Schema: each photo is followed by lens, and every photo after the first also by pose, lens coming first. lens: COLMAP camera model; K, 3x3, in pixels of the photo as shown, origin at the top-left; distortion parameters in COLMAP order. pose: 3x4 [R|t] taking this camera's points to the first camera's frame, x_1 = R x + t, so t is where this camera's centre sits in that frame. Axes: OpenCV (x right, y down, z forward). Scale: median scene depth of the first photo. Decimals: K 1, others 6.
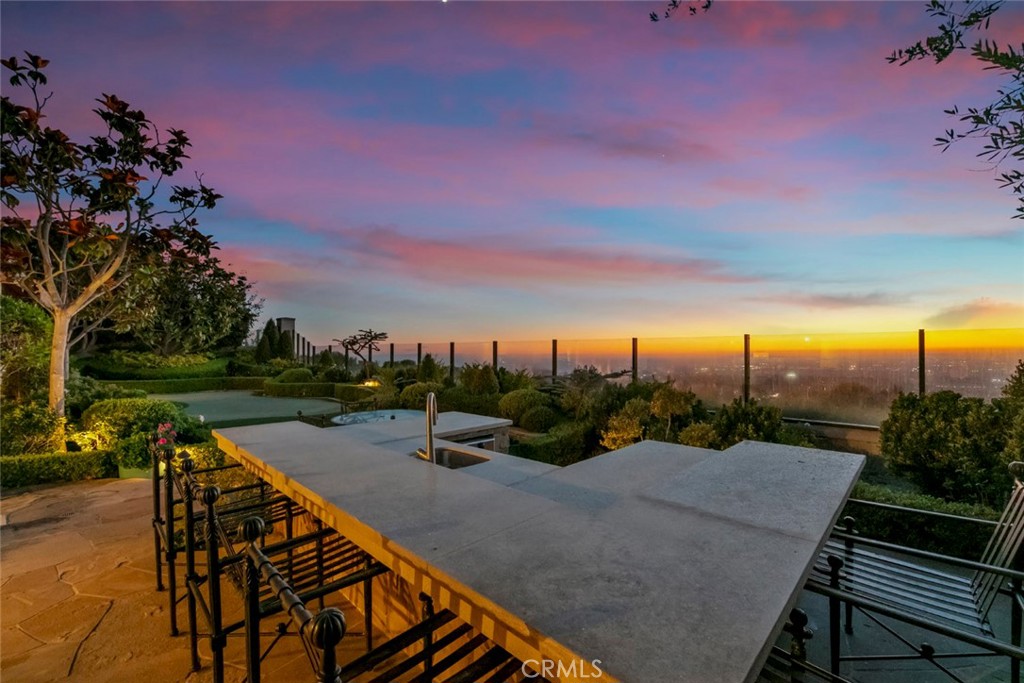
lens RADIAL K [[403.8, 0, 513.8], [0, 403.8, 387.3], [0, 0, 1]] dist [-0.000692, -0.000080]
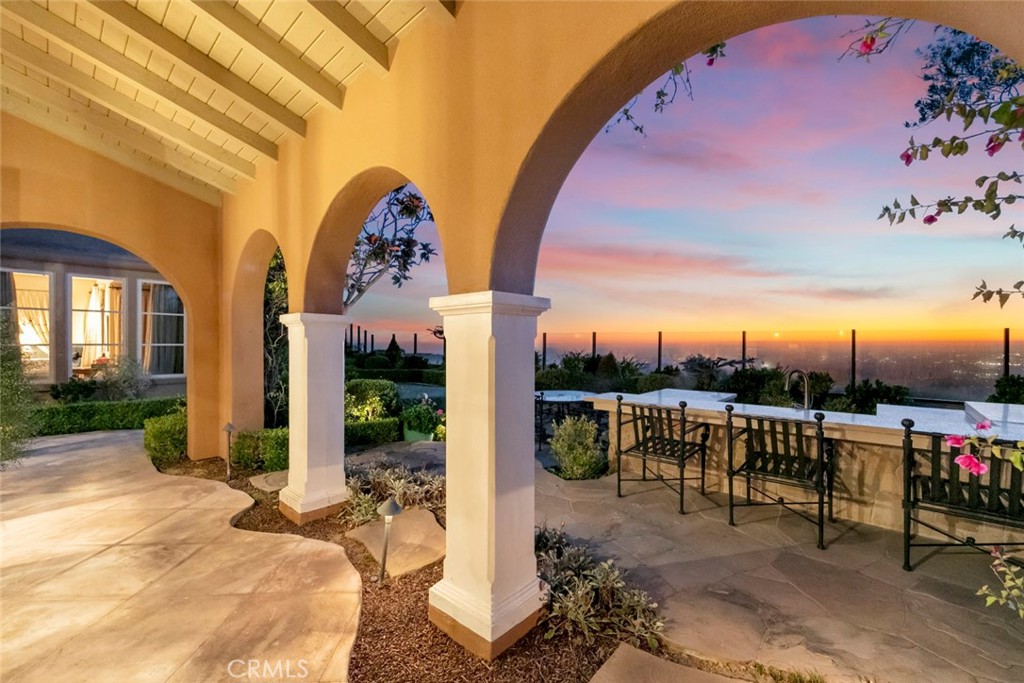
lens RADIAL K [[410.7, 0, 512.0], [0, 410.7, 341.5], [0, 0, 1]] dist [0.000646, 0.000017]
pose [[0.999794, 0.004571, 0.019755, -0.152742], [-0.002837, 0.996211, -0.086920, 0.006445], [-0.020077, 0.086846, 0.996019, -0.059539]]
